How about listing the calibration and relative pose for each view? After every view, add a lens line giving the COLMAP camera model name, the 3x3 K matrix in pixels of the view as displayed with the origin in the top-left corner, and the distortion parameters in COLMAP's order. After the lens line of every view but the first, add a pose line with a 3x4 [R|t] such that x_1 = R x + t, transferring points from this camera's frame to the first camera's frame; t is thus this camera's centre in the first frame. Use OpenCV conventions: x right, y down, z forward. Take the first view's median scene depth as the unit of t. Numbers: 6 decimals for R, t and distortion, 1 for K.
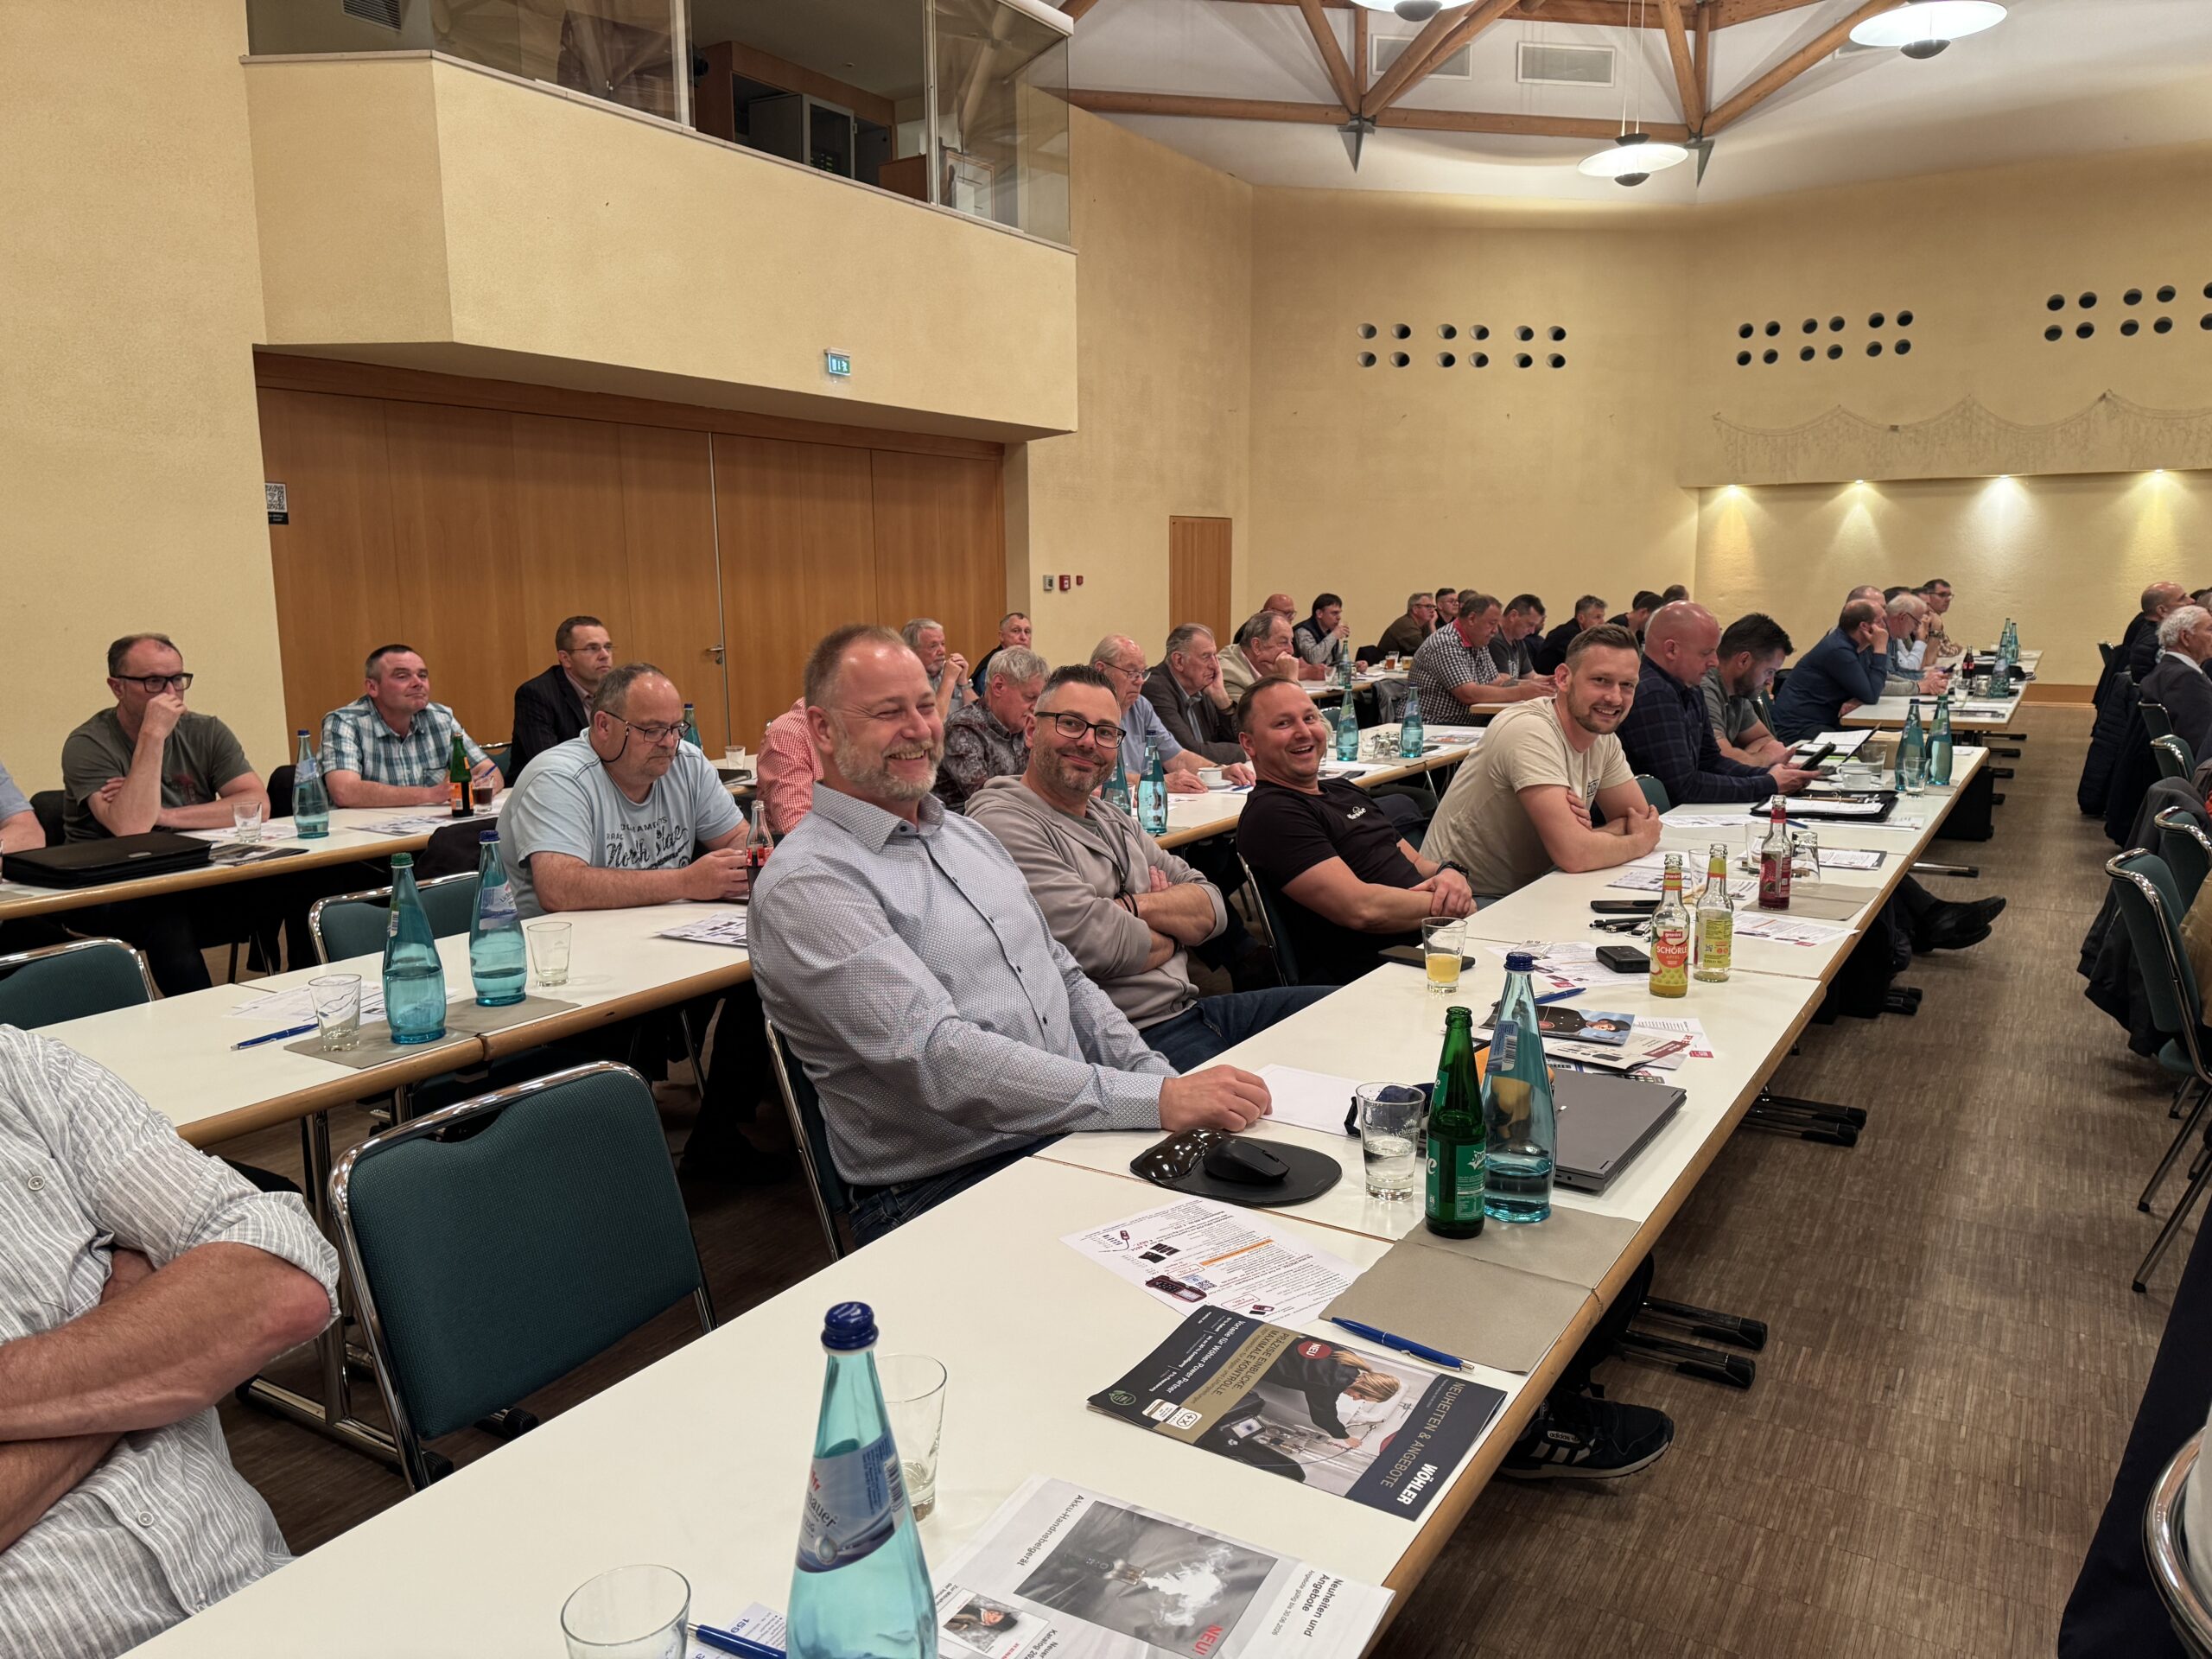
lens RADIAL K [[1550.1, 0, 1159.5], [0, 1550.1, 823.2], [0, 0, 1]] dist [0.065200, -0.058133]
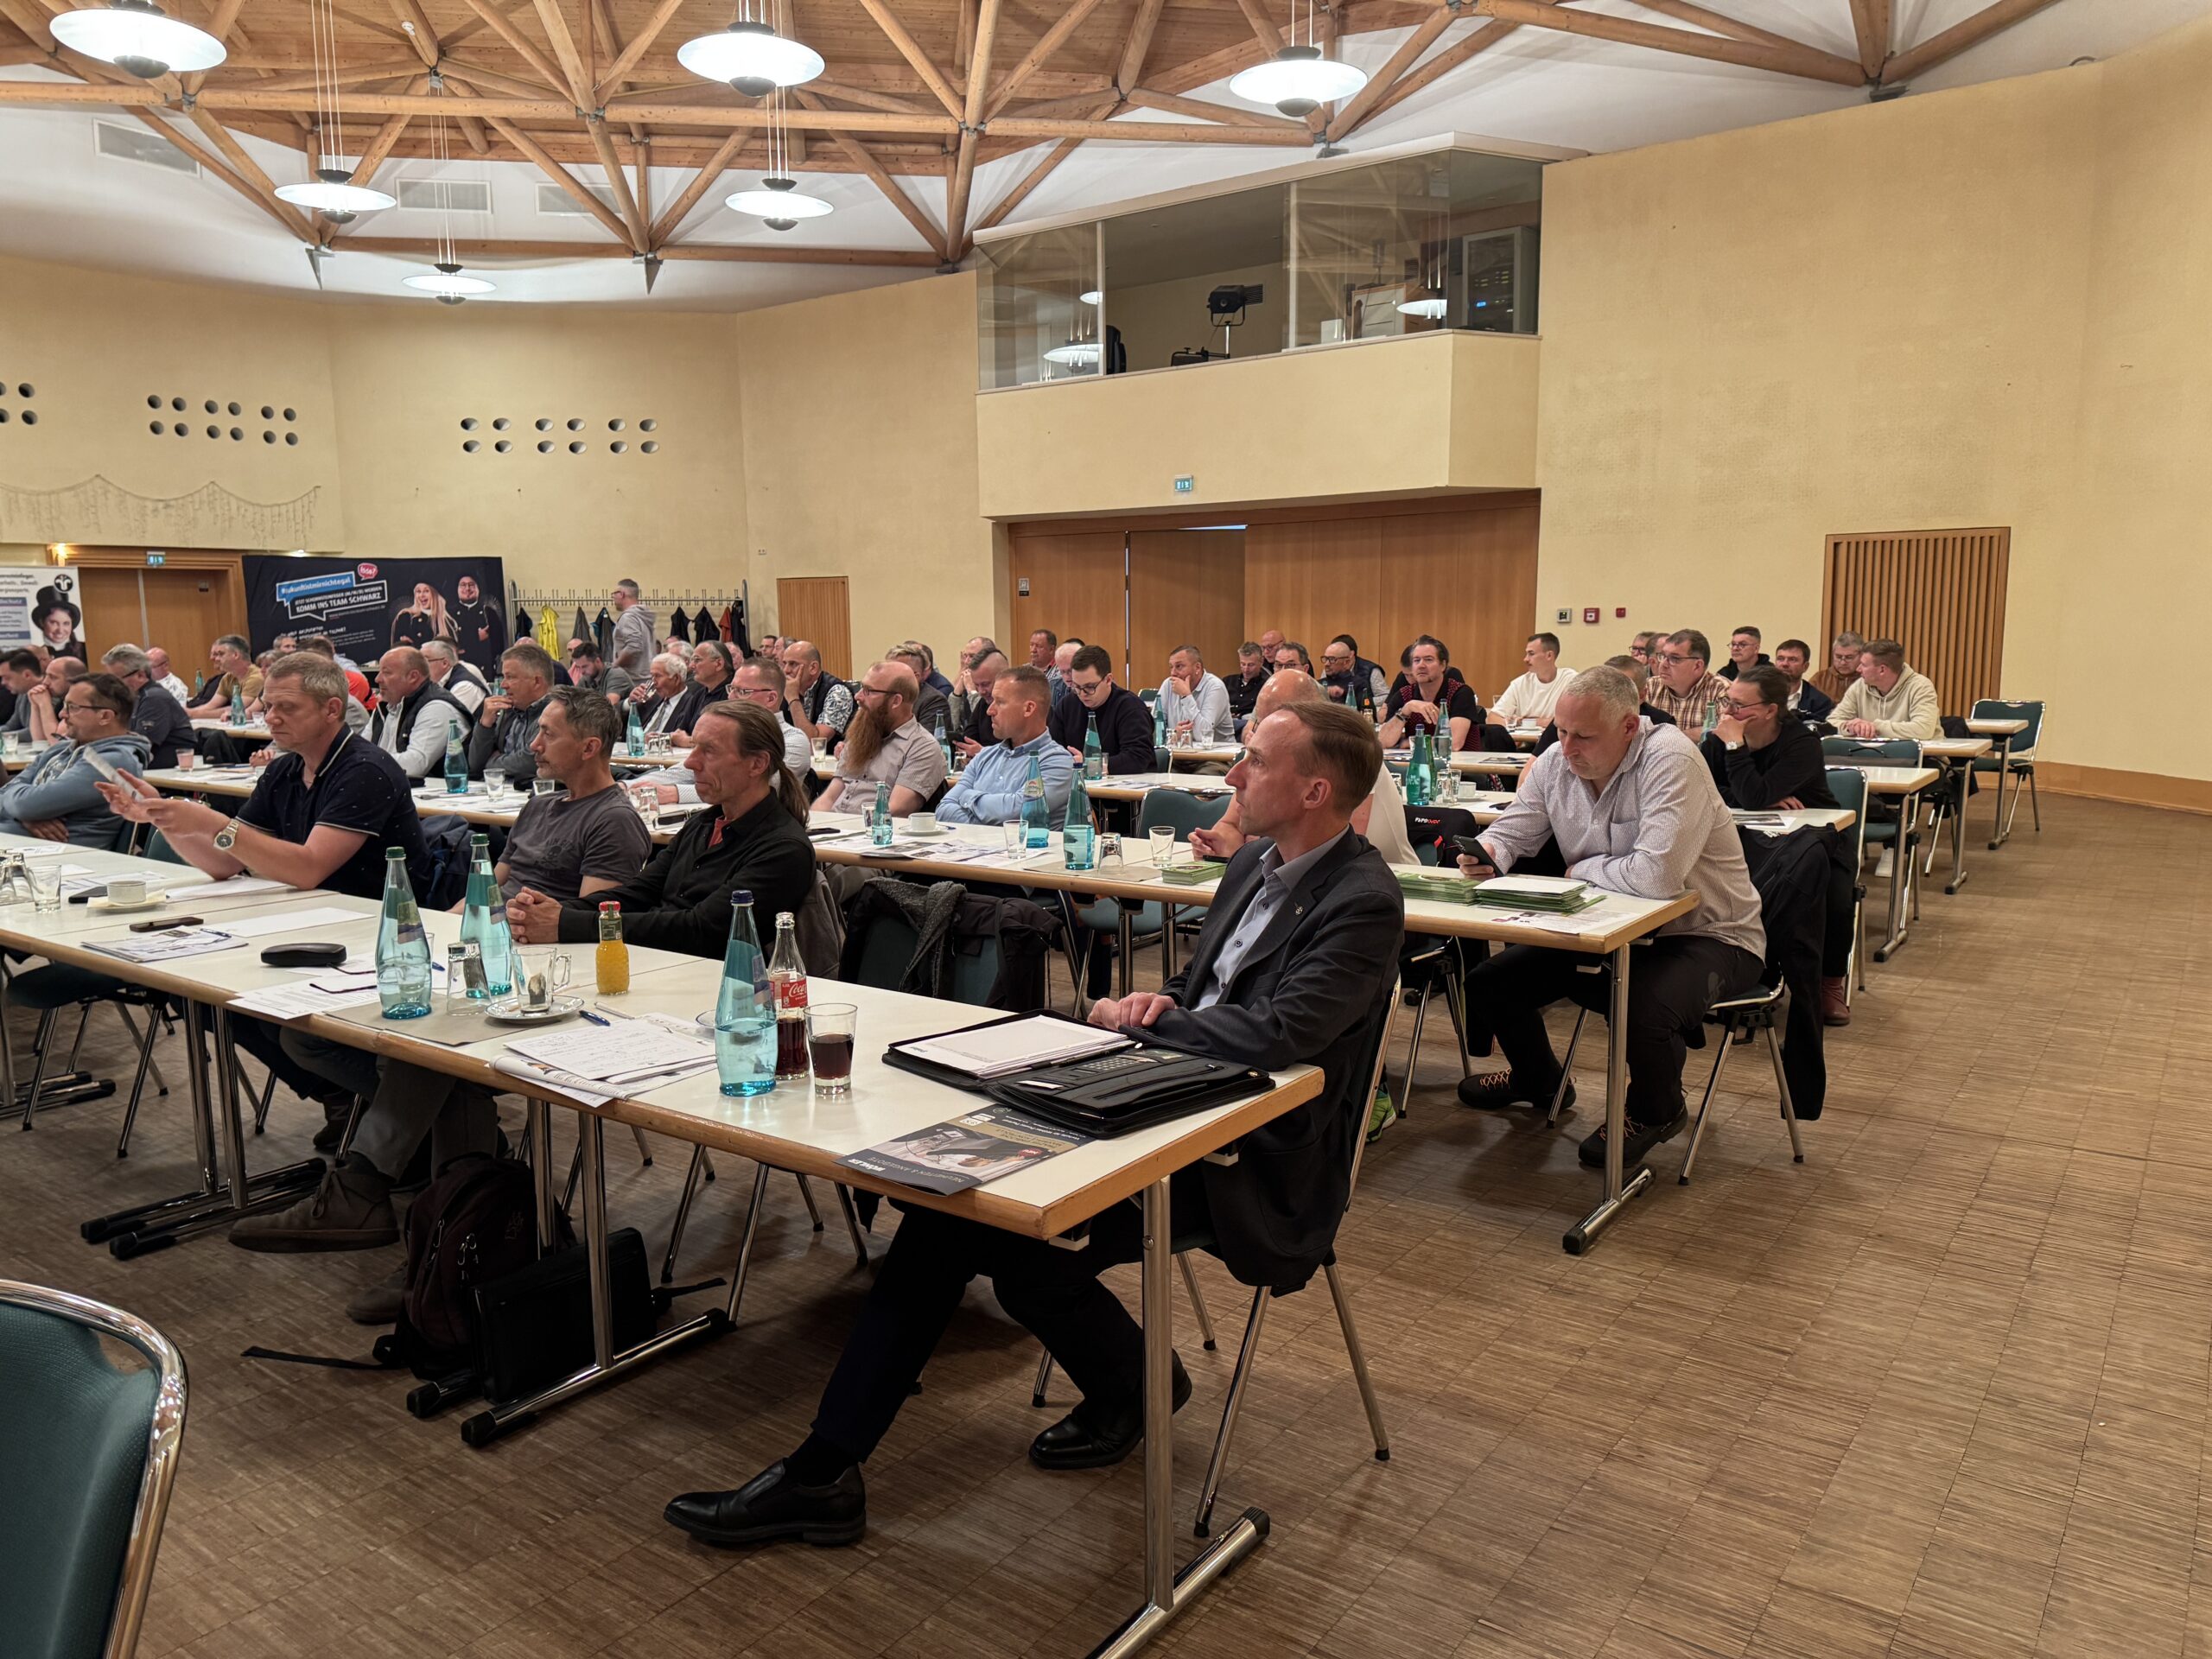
lens RADIAL K [[1550.1, 0, 1140.9], [0, 1550.1, 860.3], [0, 0, 1]] dist [0.065200, -0.058133]
pose [[-0.082909, 0.159200, -0.983759, 0.849330], [-0.148784, 0.974116, 0.170179, -0.106995], [0.985388, 0.160477, -0.057076, 0.658188]]
